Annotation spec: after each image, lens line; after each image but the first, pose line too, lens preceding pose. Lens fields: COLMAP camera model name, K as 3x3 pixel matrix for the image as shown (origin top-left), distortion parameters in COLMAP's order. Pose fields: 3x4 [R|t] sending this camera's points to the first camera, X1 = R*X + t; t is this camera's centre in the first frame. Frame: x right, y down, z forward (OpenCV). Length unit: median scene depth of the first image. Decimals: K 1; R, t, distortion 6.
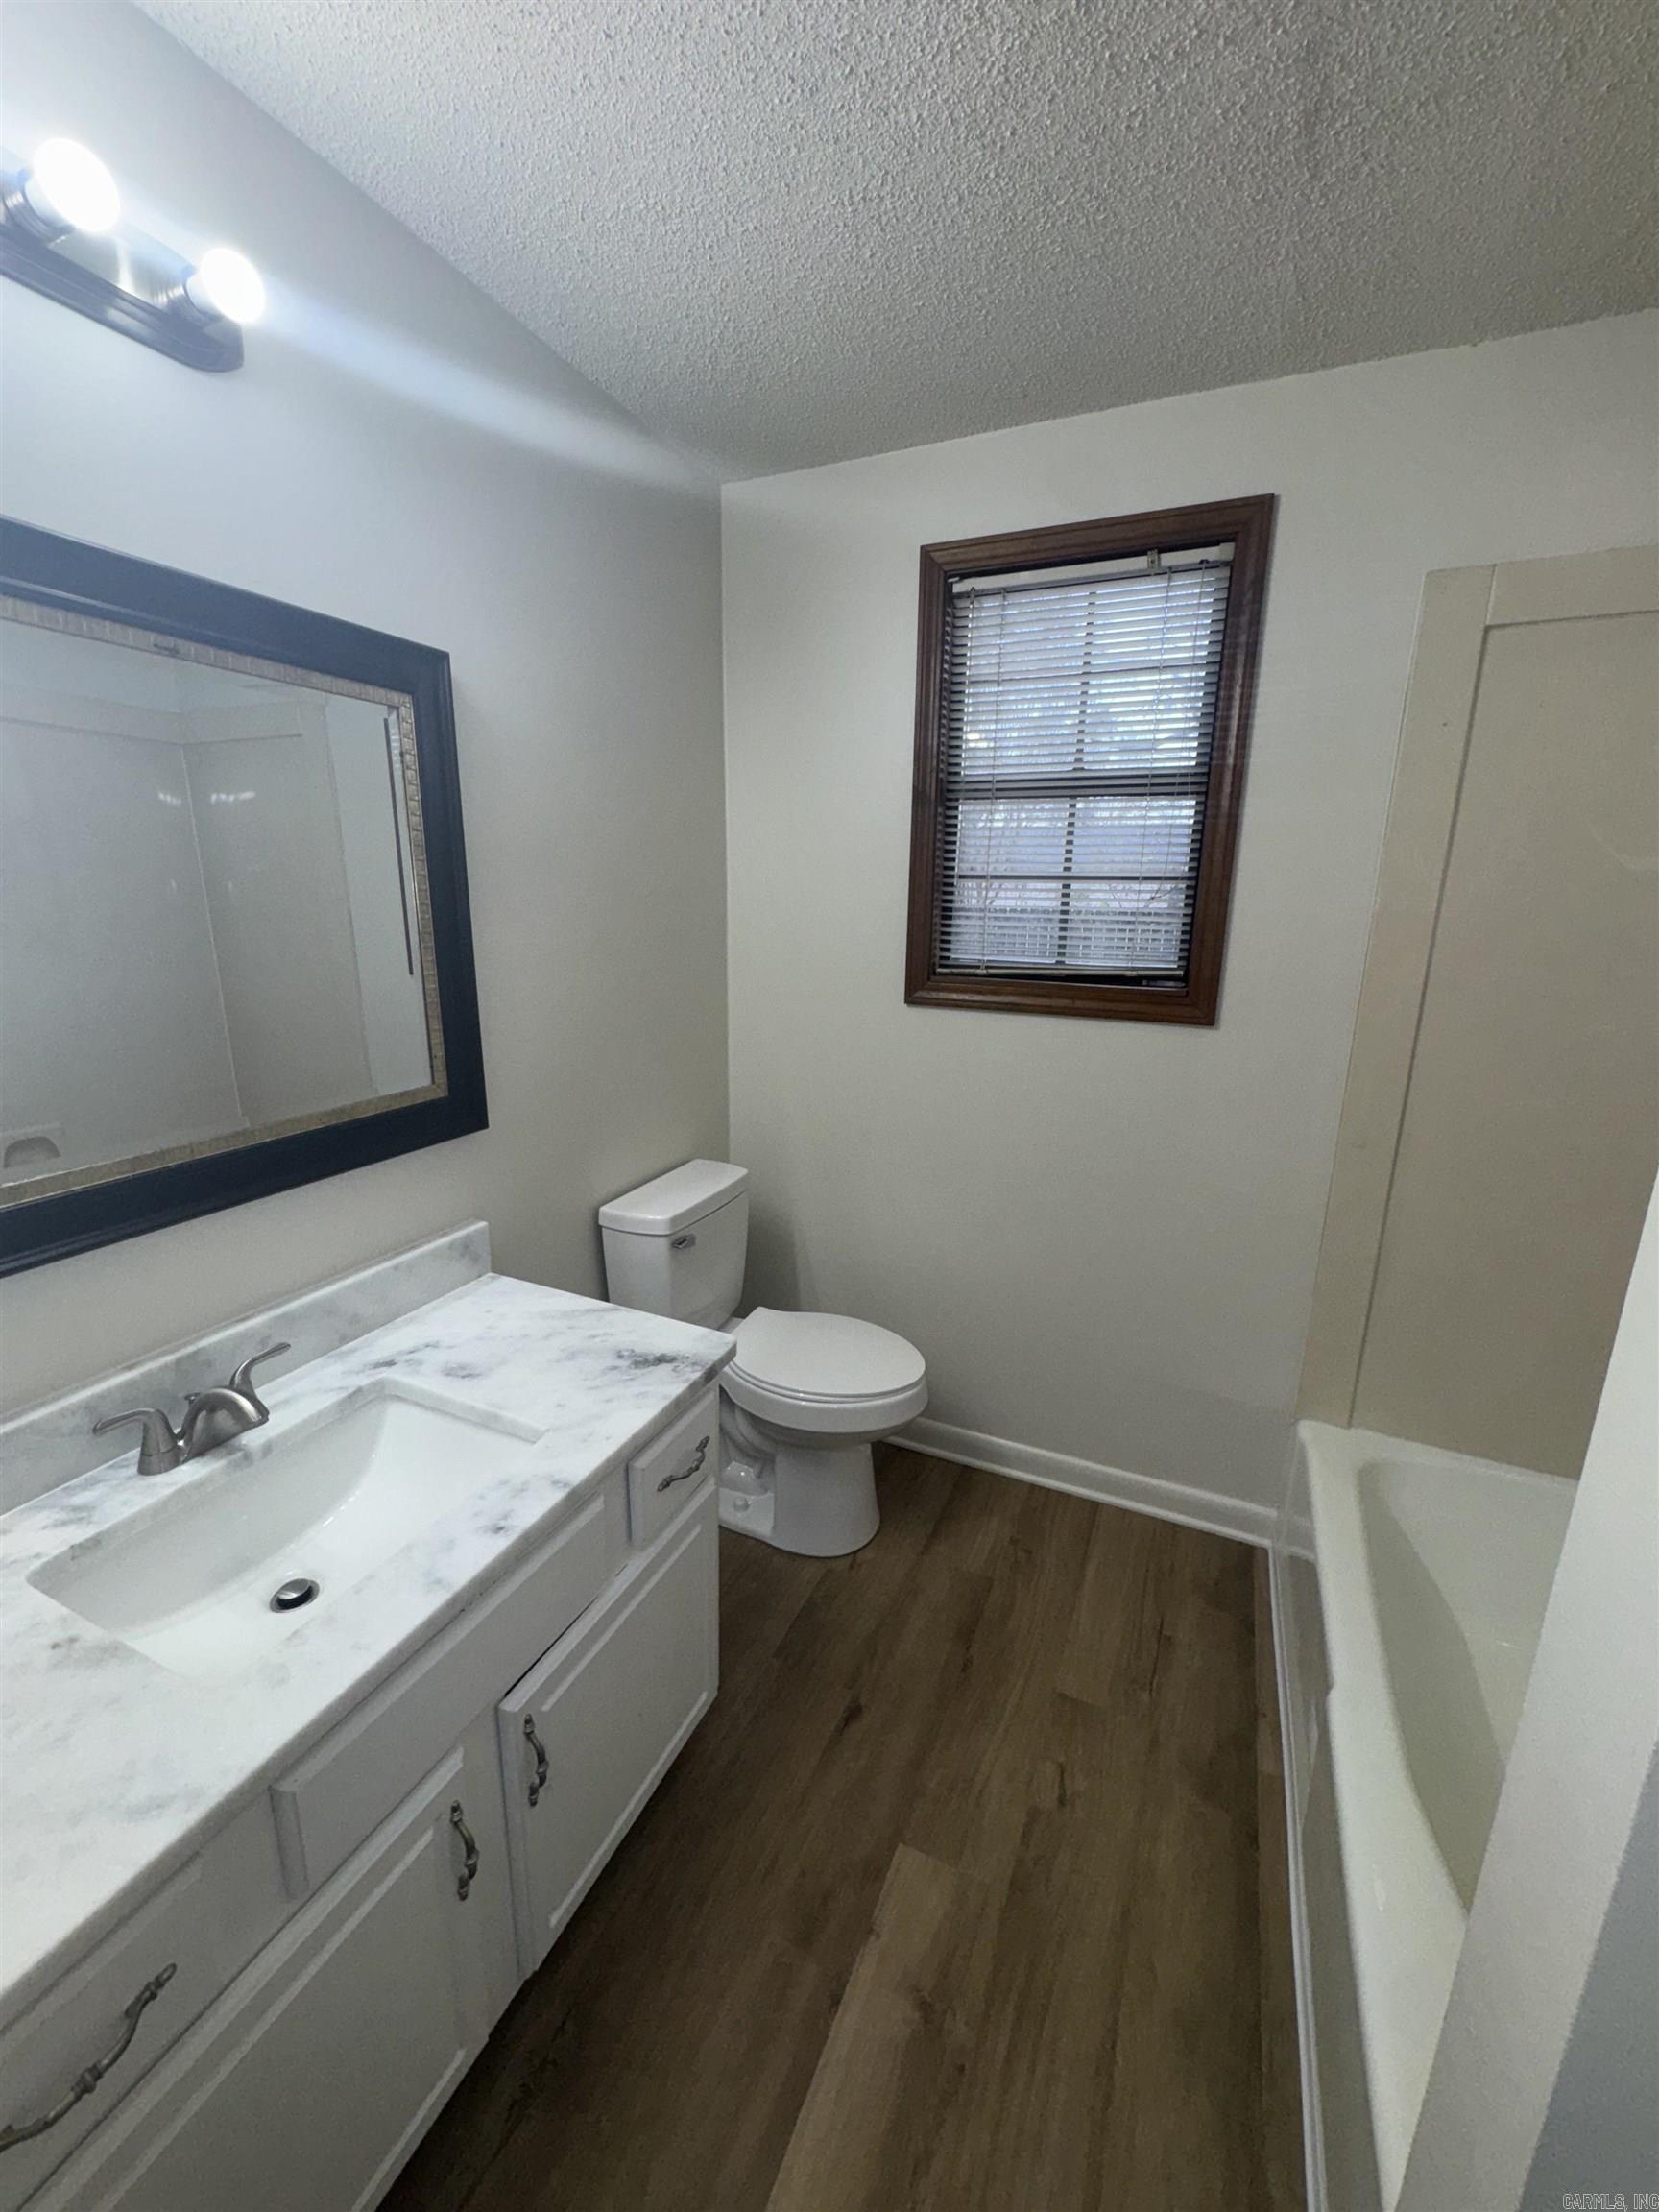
lens RADIAL K [[885.4, 0, 829.5], [0, 885.4, 1106.0], [0, 0, 1]] dist [-0.001472, 0.000280]
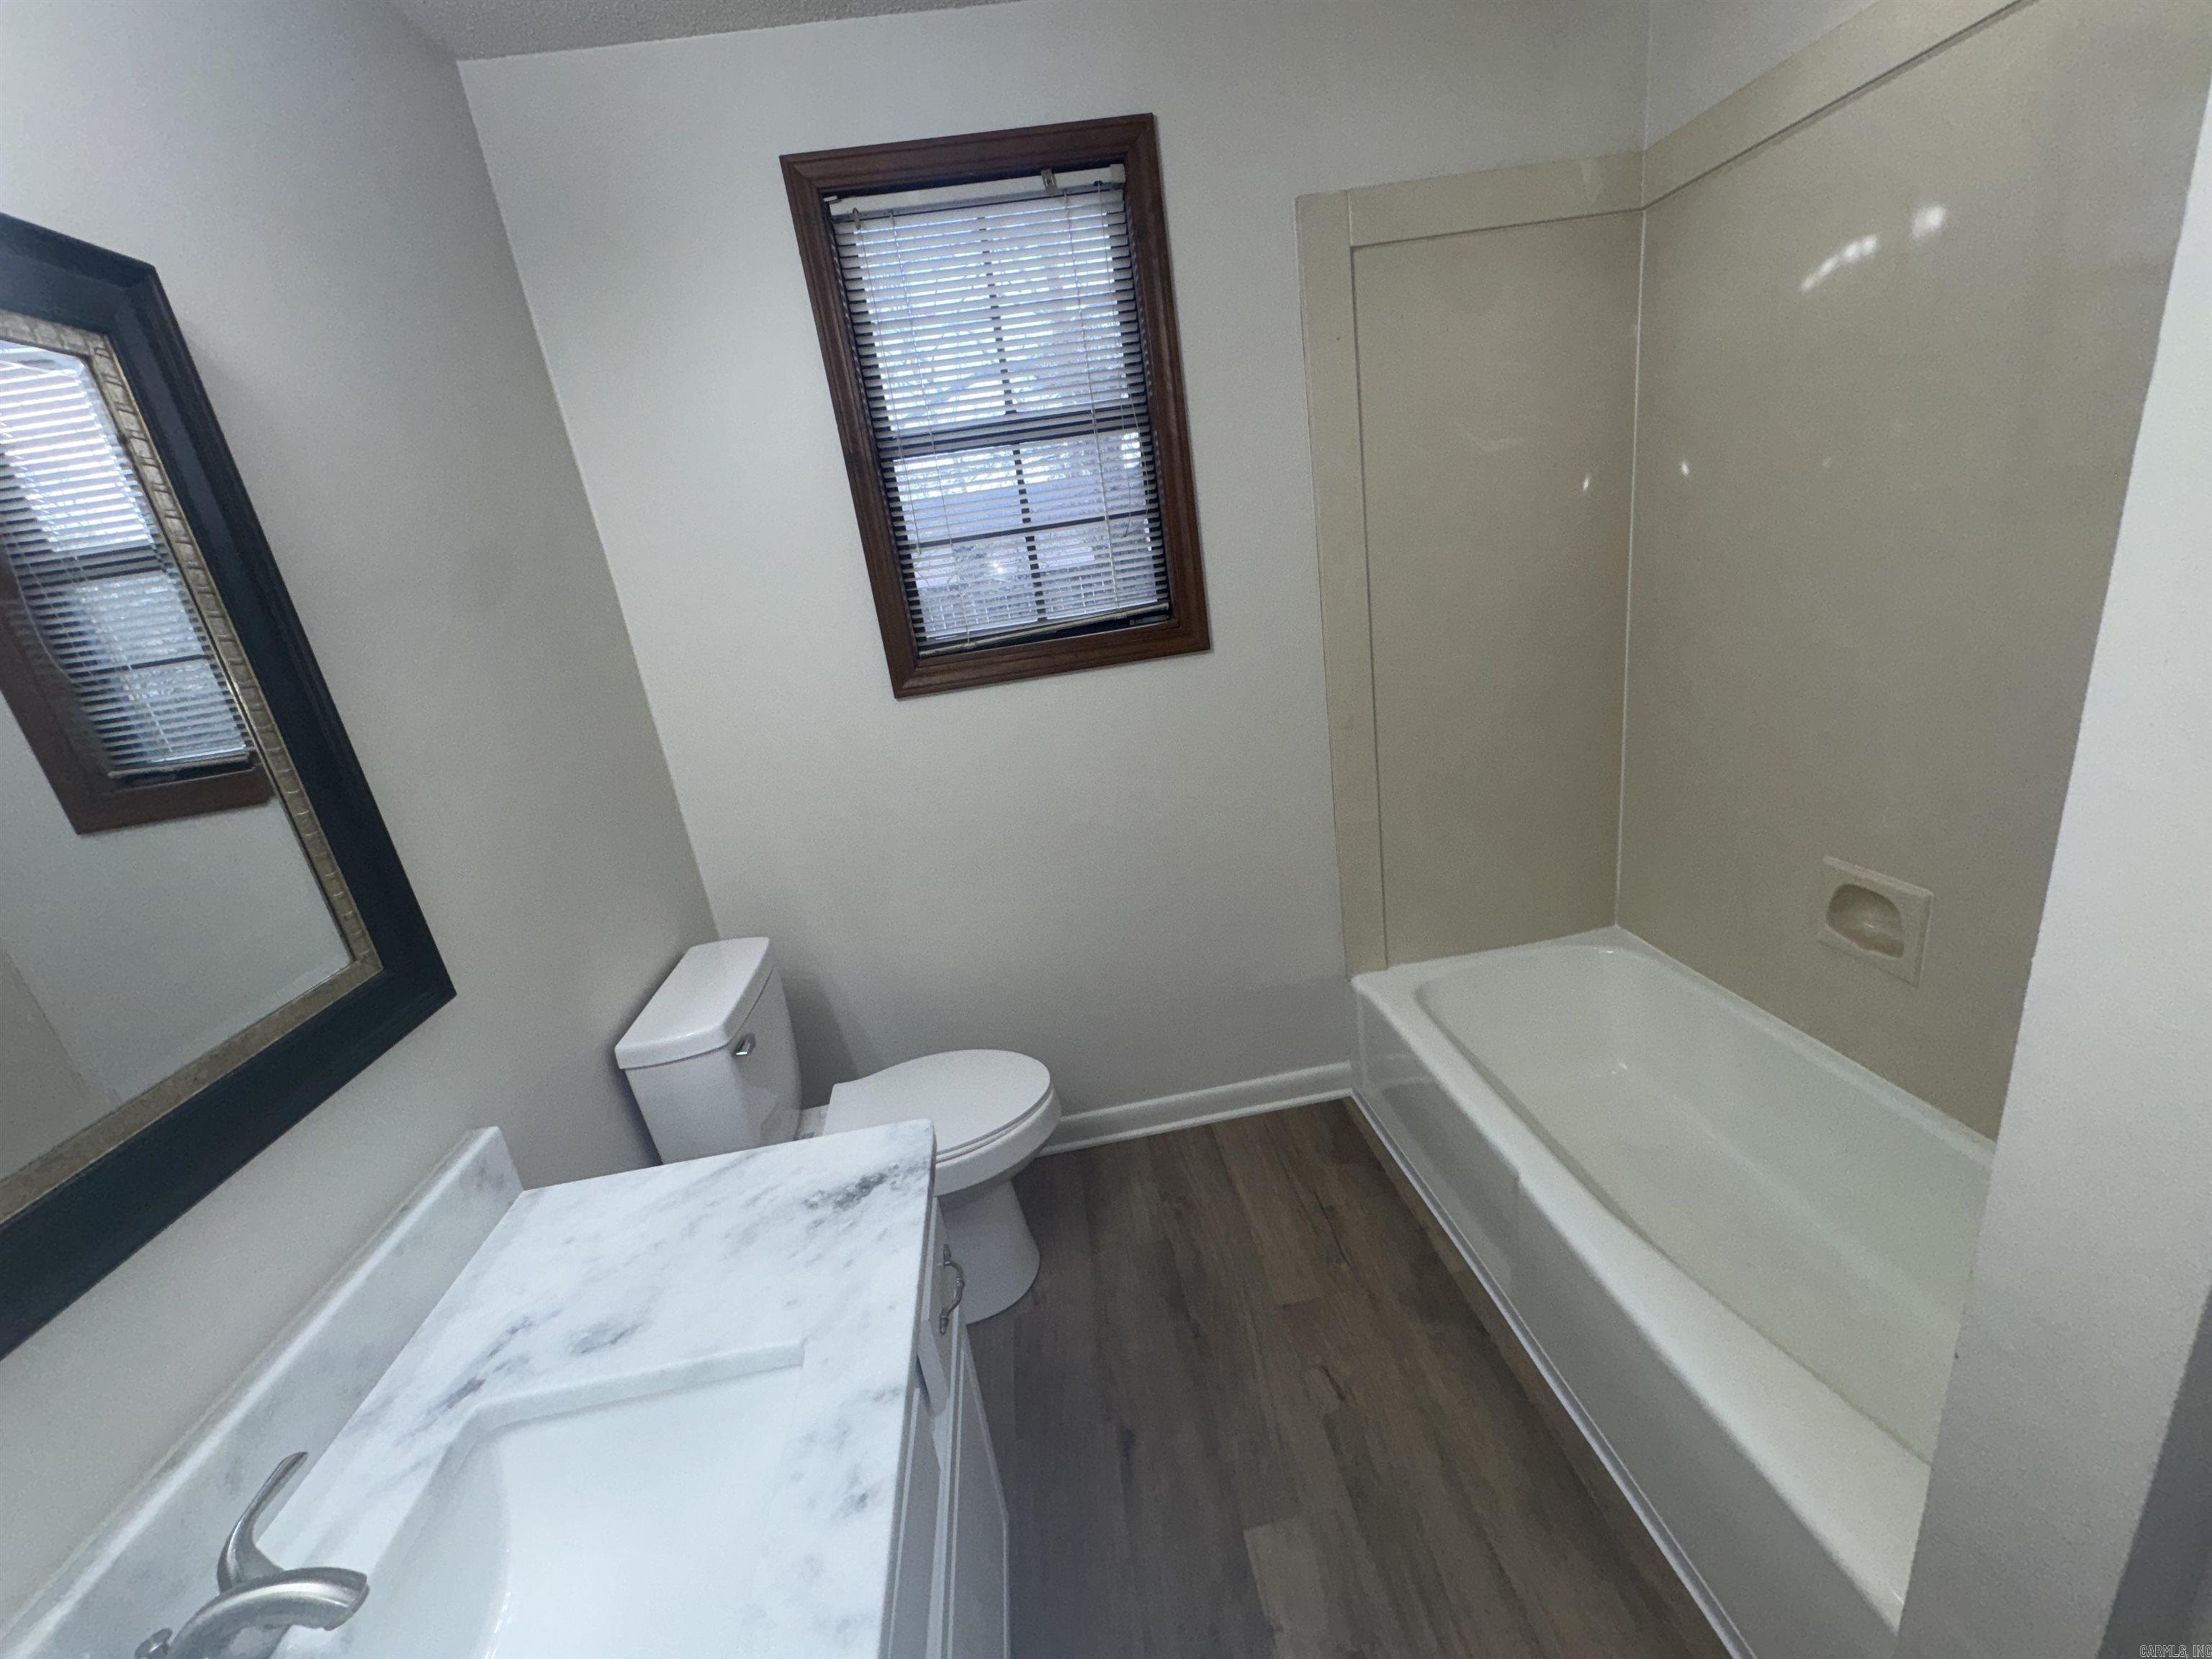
lens RADIAL K [[885.4, 0, 1106.0], [0, 885.4, 829.5], [0, 0, 1]] dist [-0.001472, 0.000280]
pose [[0.845617, -0.286506, 0.450383, -0.208537], [0.269966, 0.957432, 0.102185, -0.028537], [-0.460488, 0.035179, 0.886968, 0.150291]]
